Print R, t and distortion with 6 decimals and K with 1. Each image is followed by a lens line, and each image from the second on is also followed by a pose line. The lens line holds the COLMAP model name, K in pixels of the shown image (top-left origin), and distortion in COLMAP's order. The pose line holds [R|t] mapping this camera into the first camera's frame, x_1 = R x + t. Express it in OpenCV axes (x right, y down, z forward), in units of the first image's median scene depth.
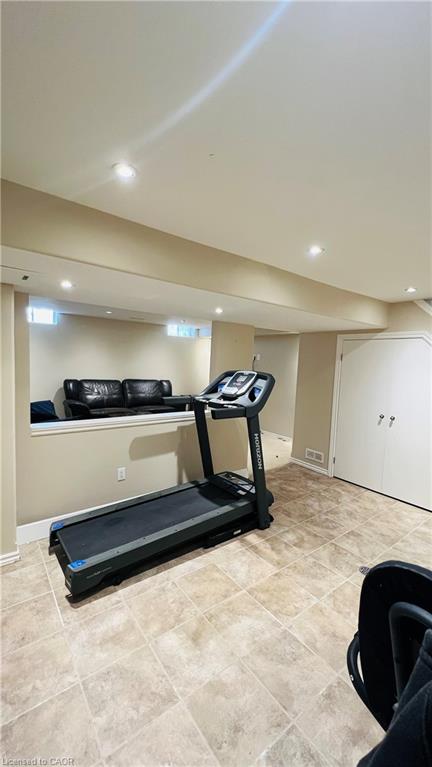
lens RADIAL K [[308.0, 0, 216.0], [0, 308.0, 383.5], [0, 0, 1]] dist [-0.002194, -0.000136]
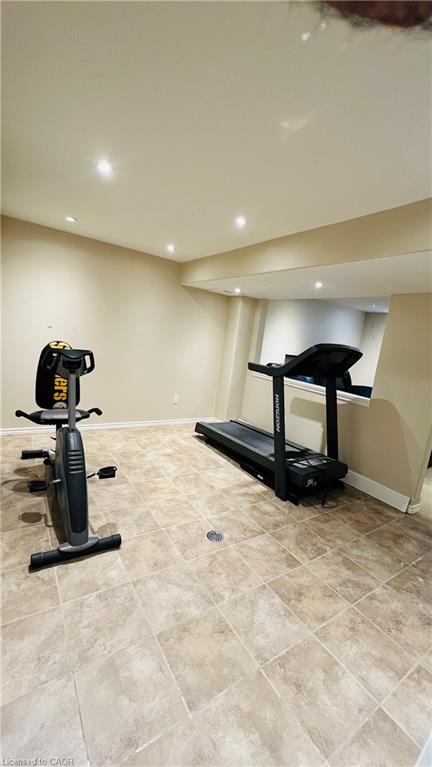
lens RADIAL K [[308.2, 0, 216.0], [0, 308.2, 383.5], [0, 0, 1]] dist [0.000023, 0.000125]
pose [[-0.062754, 0.106329, -0.992349, 1.163755], [-0.198324, 0.973151, 0.116814, 0.041418], [0.978125, 0.204137, -0.039982, 0.800201]]
